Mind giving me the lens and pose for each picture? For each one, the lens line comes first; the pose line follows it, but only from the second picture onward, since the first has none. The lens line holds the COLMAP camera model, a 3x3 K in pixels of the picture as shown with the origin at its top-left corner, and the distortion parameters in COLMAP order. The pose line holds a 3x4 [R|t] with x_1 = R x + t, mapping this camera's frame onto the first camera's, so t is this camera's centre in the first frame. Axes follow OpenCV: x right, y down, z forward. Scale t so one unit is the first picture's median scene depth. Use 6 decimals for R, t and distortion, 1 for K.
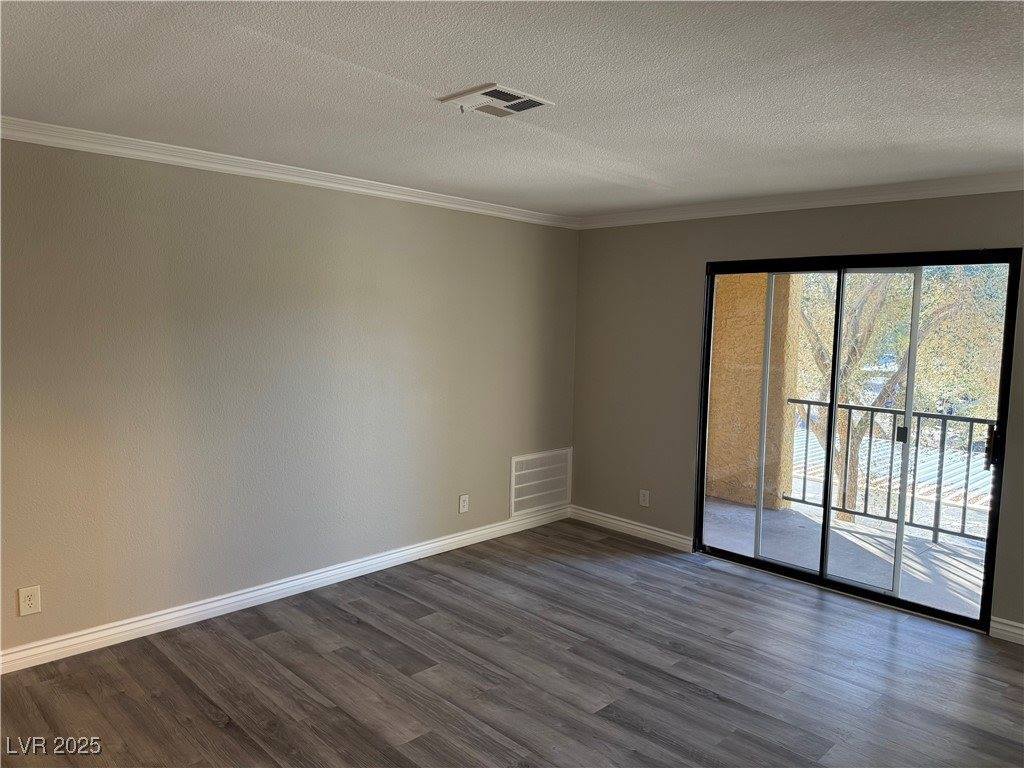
lens RADIAL K [[752.1, 0, 512.0], [0, 752.1, 384.0], [0, 0, 1]] dist [0.168631, -0.200773]
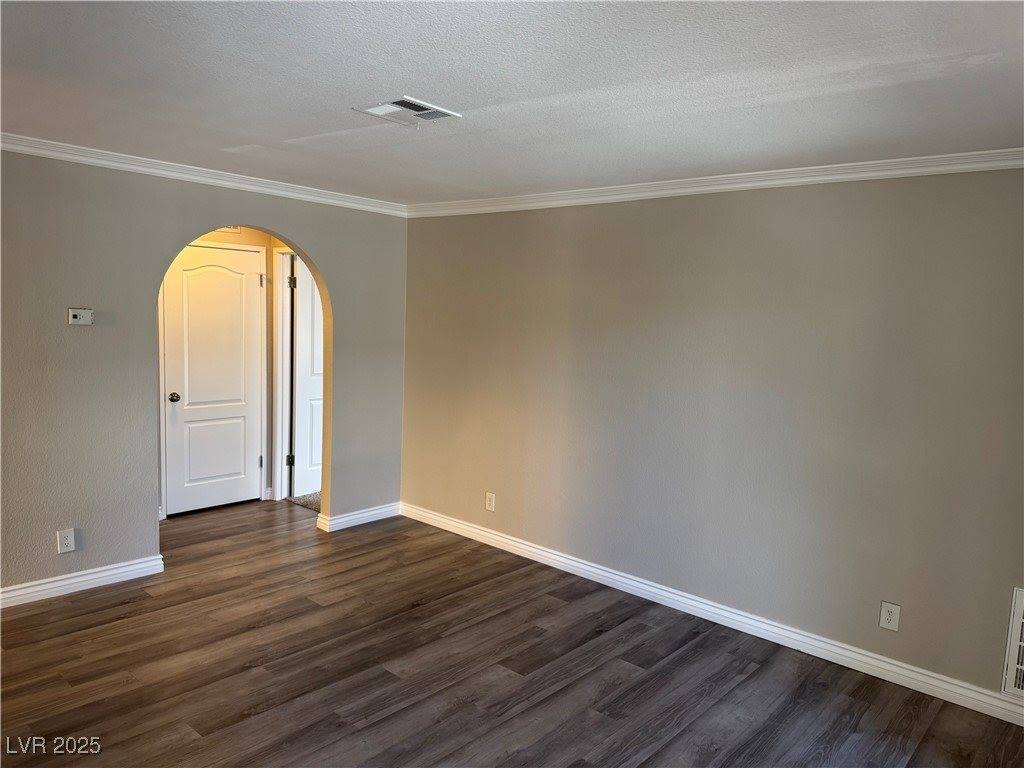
lens RADIAL K [[715.3, 0, 512.0], [0, 715.3, 384.0], [0, 0, 1]] dist [0.082279, -0.096350]
pose [[0.078095, 0.089098, -0.992957, 0.770172], [-0.136277, 0.987603, 0.077899, -0.079294], [0.987588, 0.129234, 0.089269, 0.813571]]
